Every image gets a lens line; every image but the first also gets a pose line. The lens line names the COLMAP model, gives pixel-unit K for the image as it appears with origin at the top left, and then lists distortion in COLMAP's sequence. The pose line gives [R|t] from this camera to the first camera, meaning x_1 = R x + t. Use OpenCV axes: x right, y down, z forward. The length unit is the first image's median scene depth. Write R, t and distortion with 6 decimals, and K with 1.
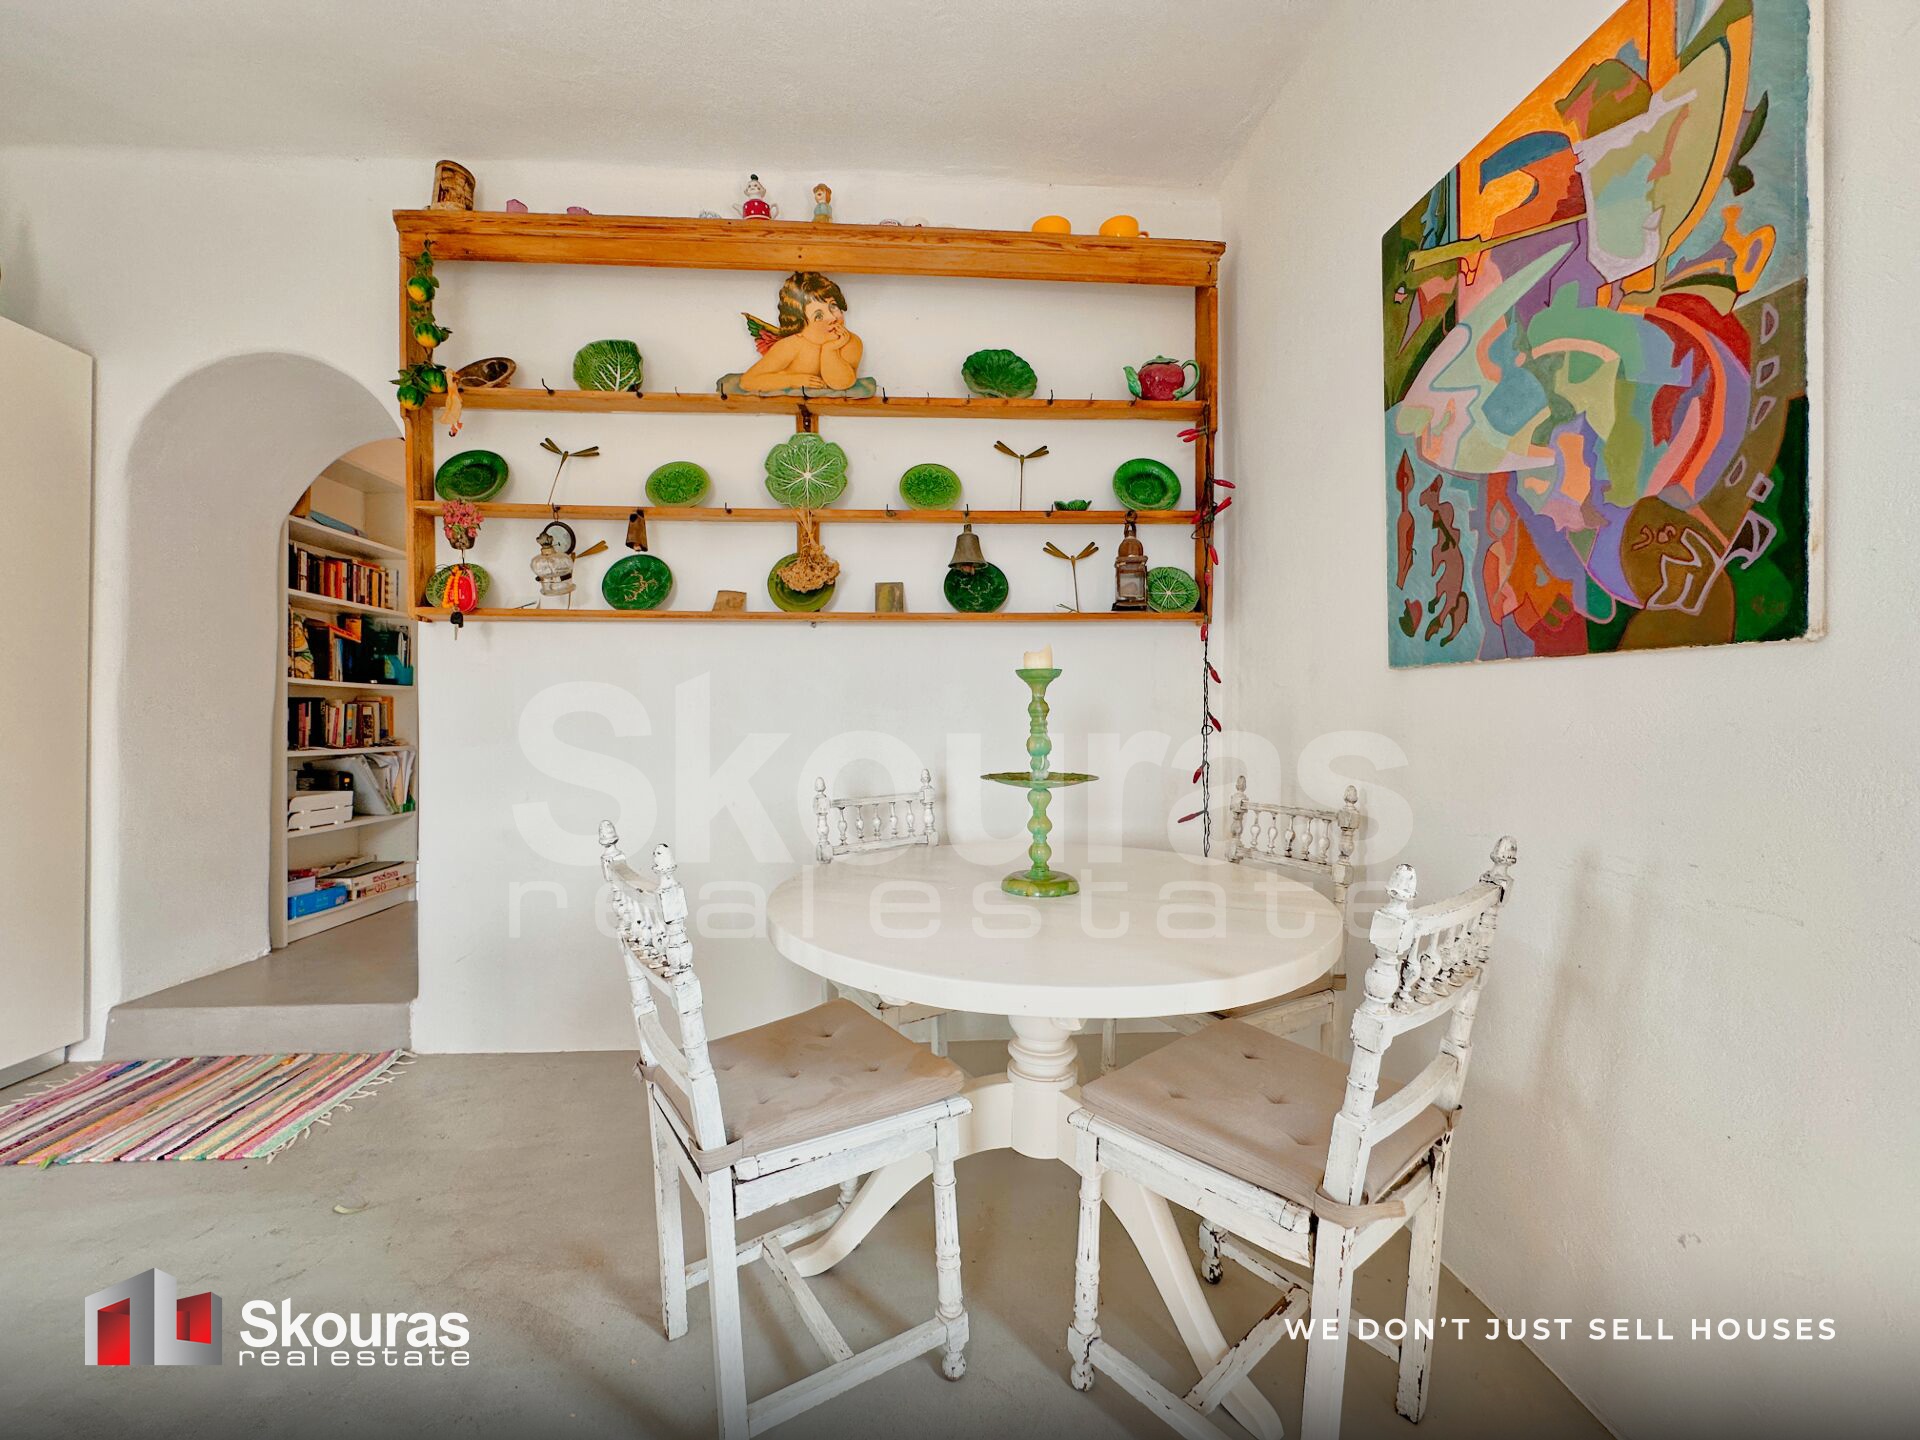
lens RADIAL K [[770.5, 0, 964.3], [0, 770.5, 722.0], [0, 0, 1]] dist [-0.002001, 0.000485]
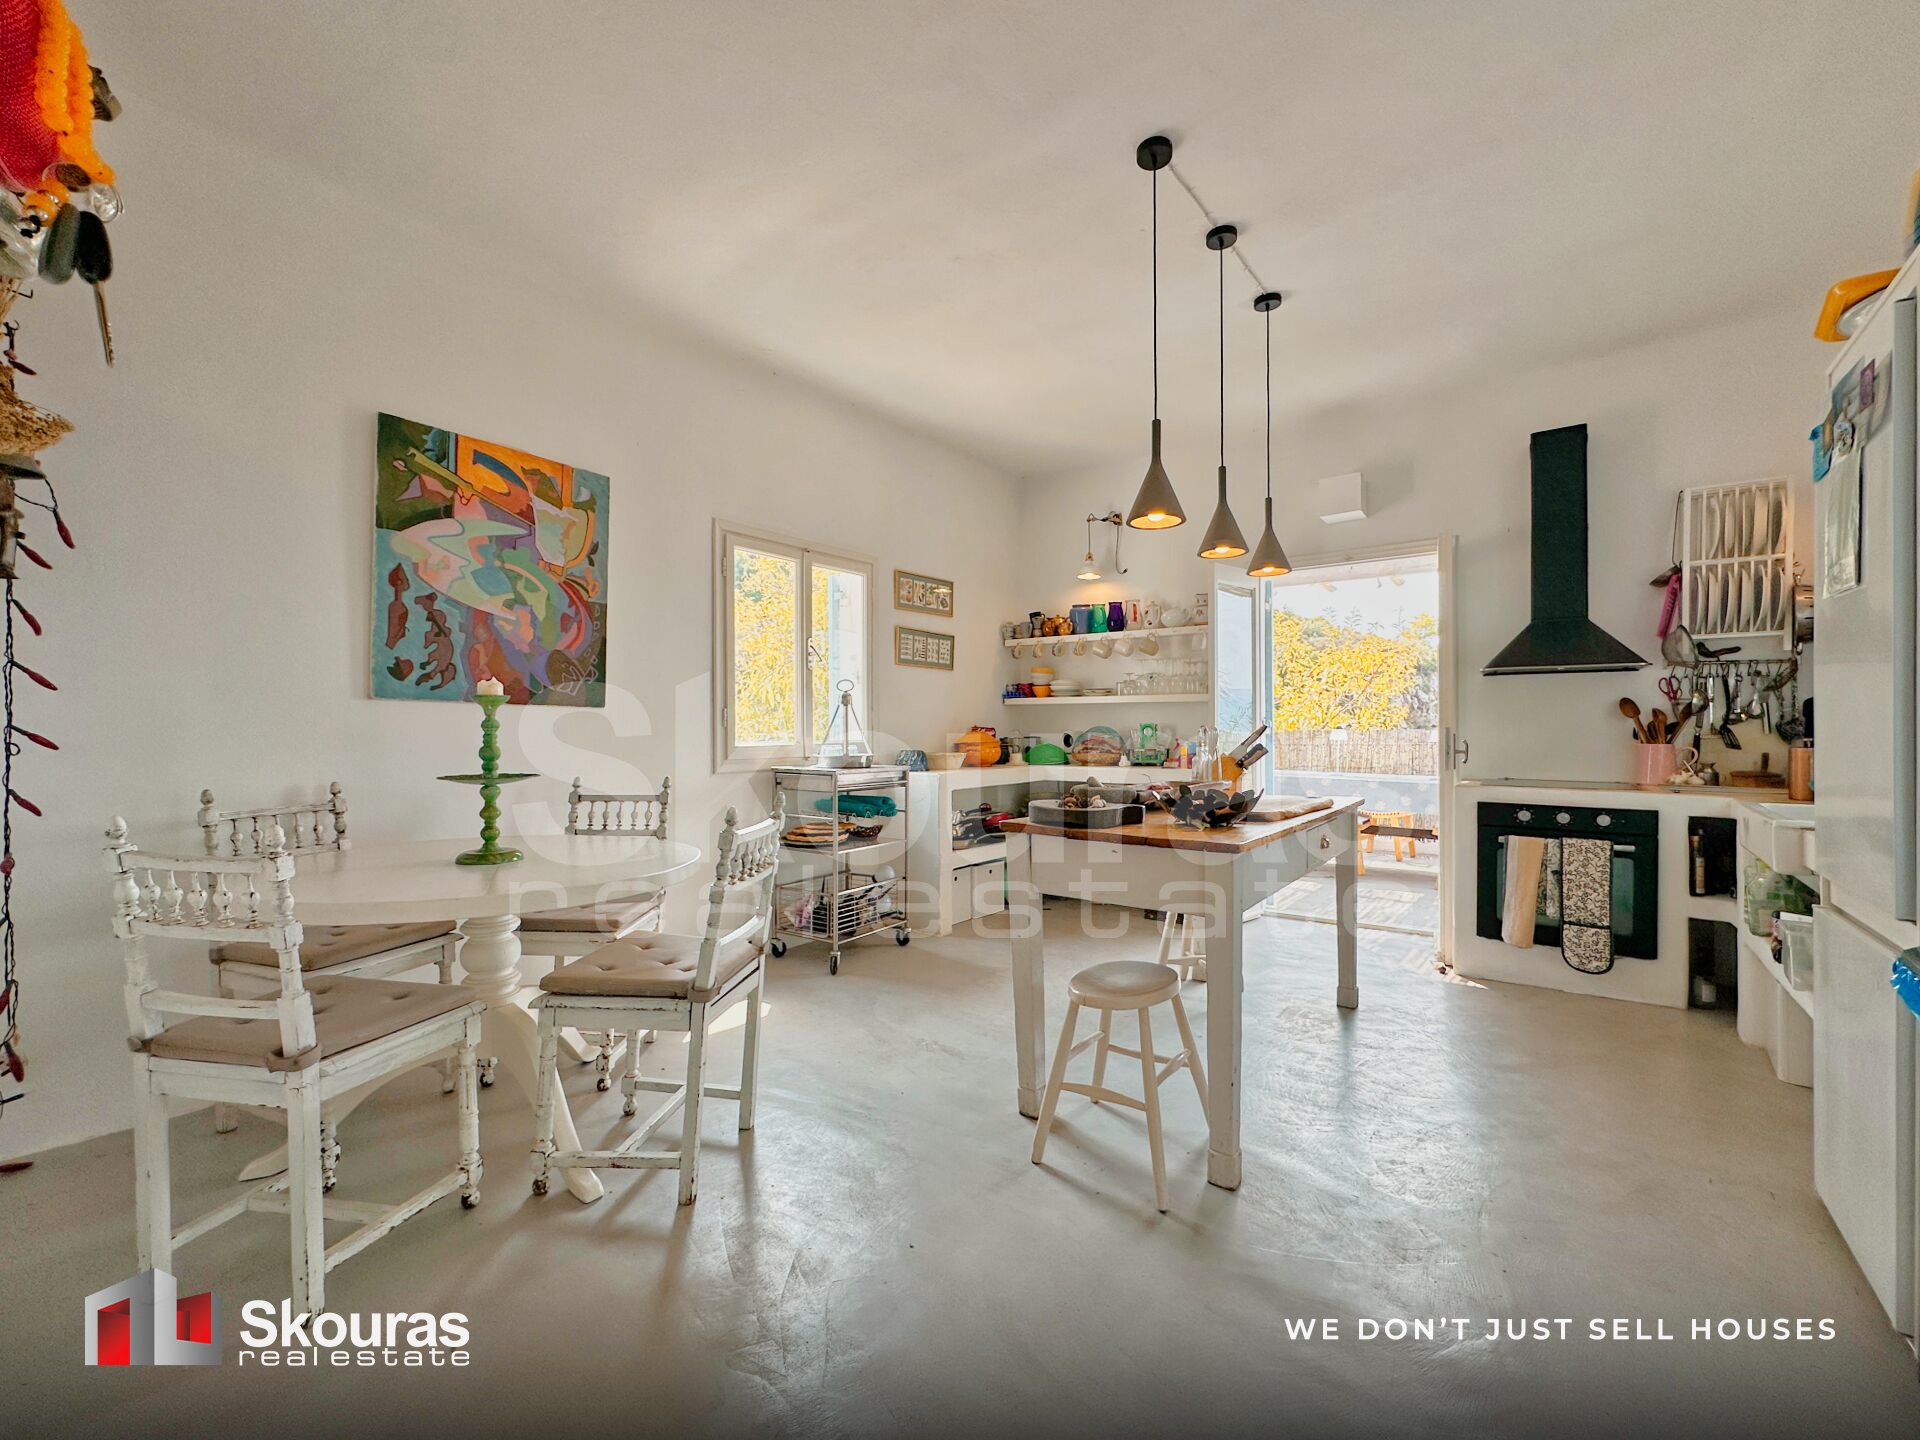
lens RADIAL K [[770.0, 0, 963.5], [0, 770.0, 732.2], [0, 0, 1]] dist [-0.005924, 0.000025]
pose [[-0.741219, -0.003439, 0.671255, -0.940420], [0.003562, 0.999953, 0.009056, -0.009733], [-0.671254, 0.009104, -0.741172, 0.967328]]
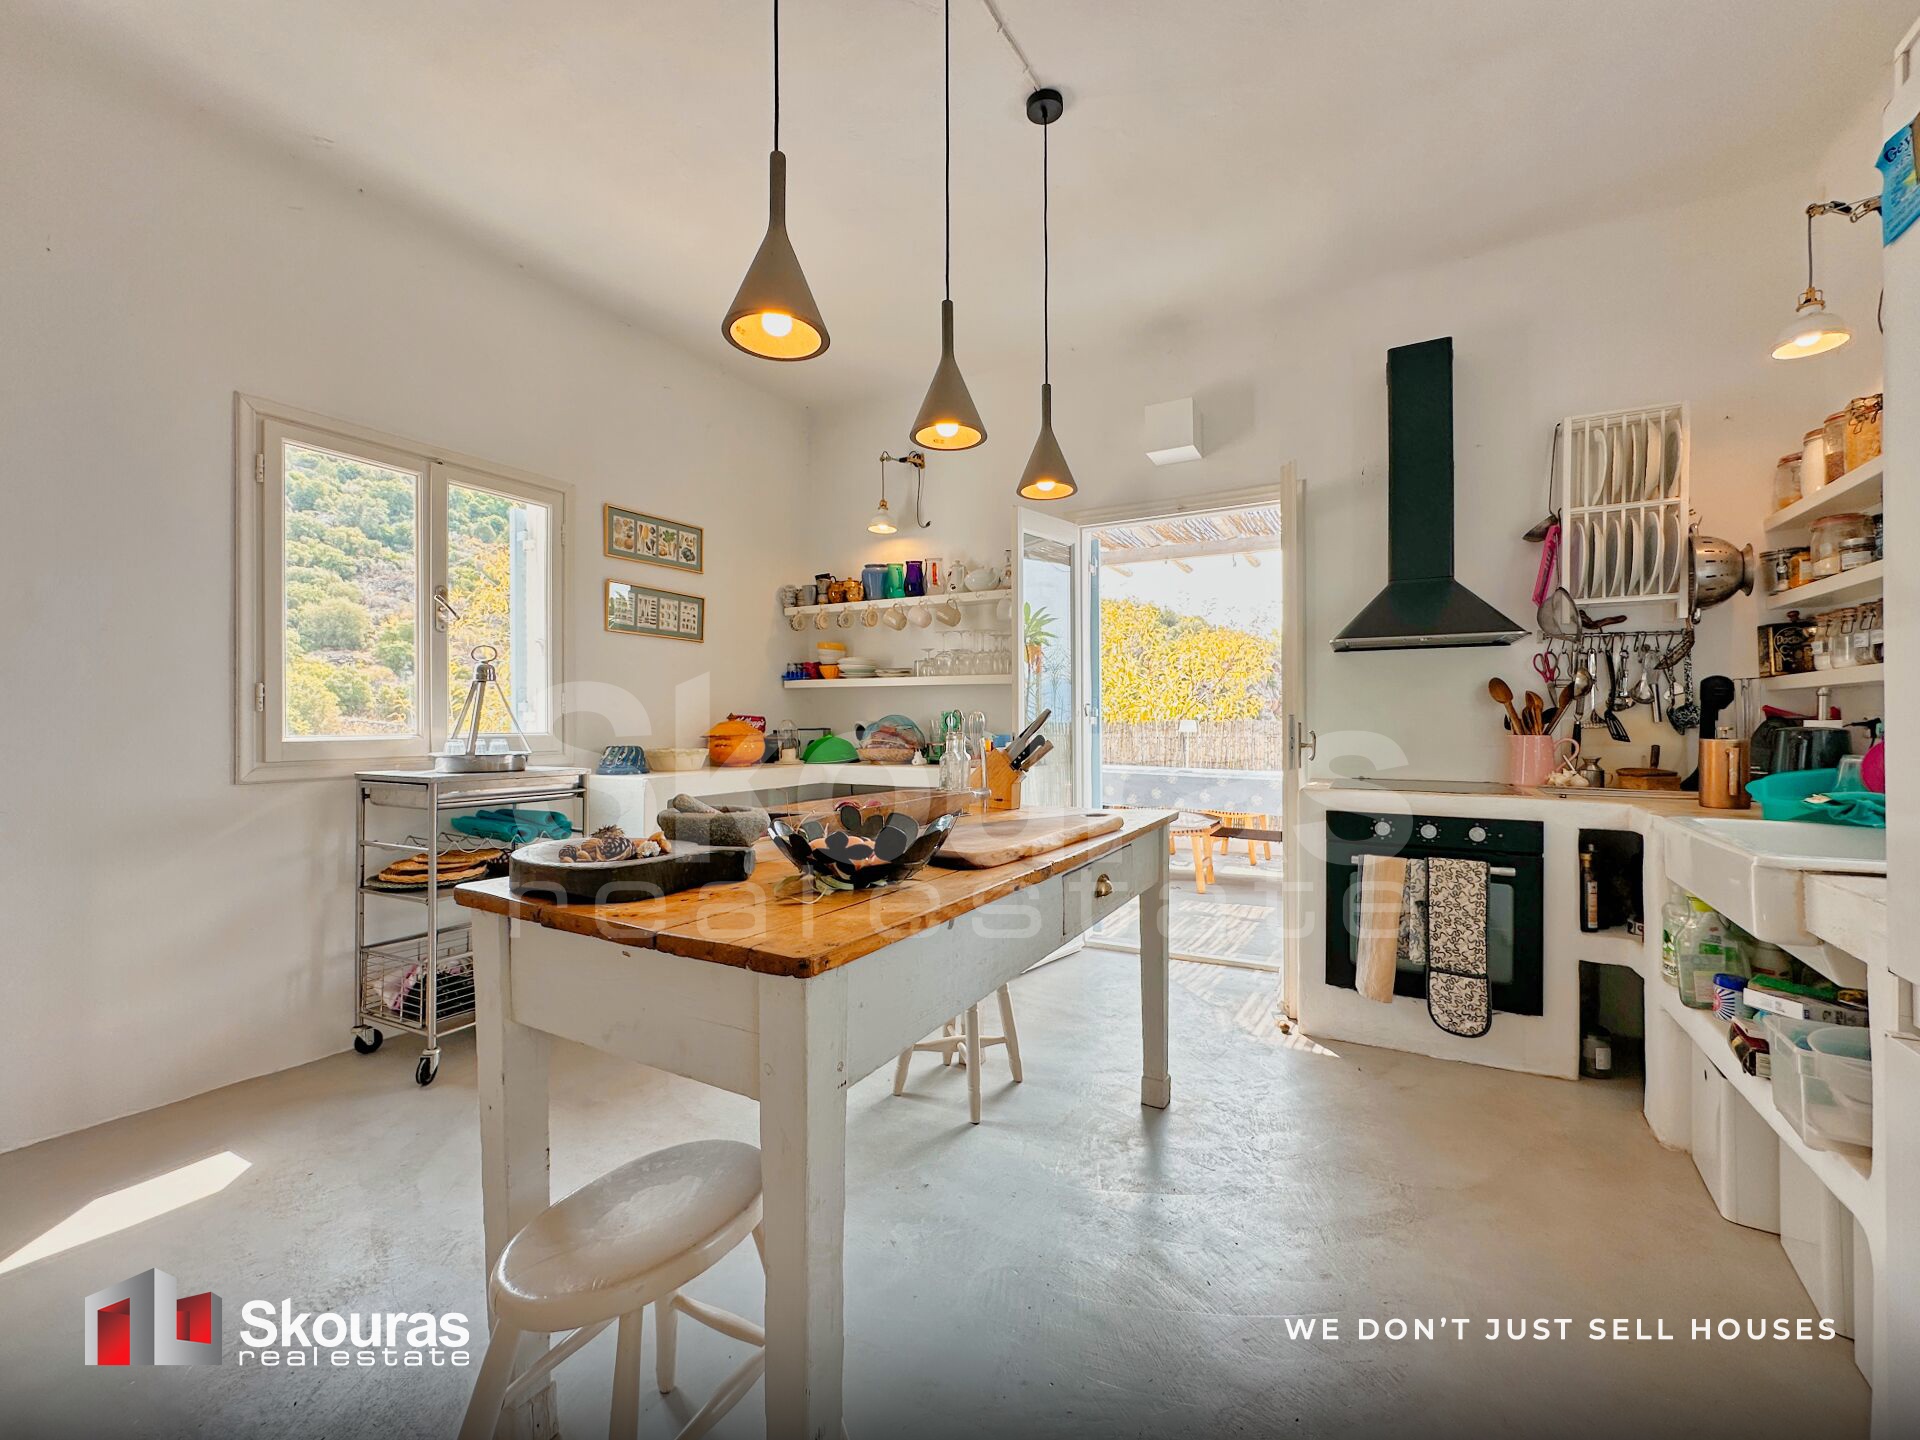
lens RADIAL K [[770.5, 0, 964.3], [0, 770.5, 722.0], [0, 0, 1]] dist [-0.002001, 0.000485]
pose [[-0.826098, -0.000172, 0.563527, -0.882663], [0.002714, 0.999987, 0.004284, 0.003410], [-0.563520, 0.005069, -0.826087, 0.454147]]
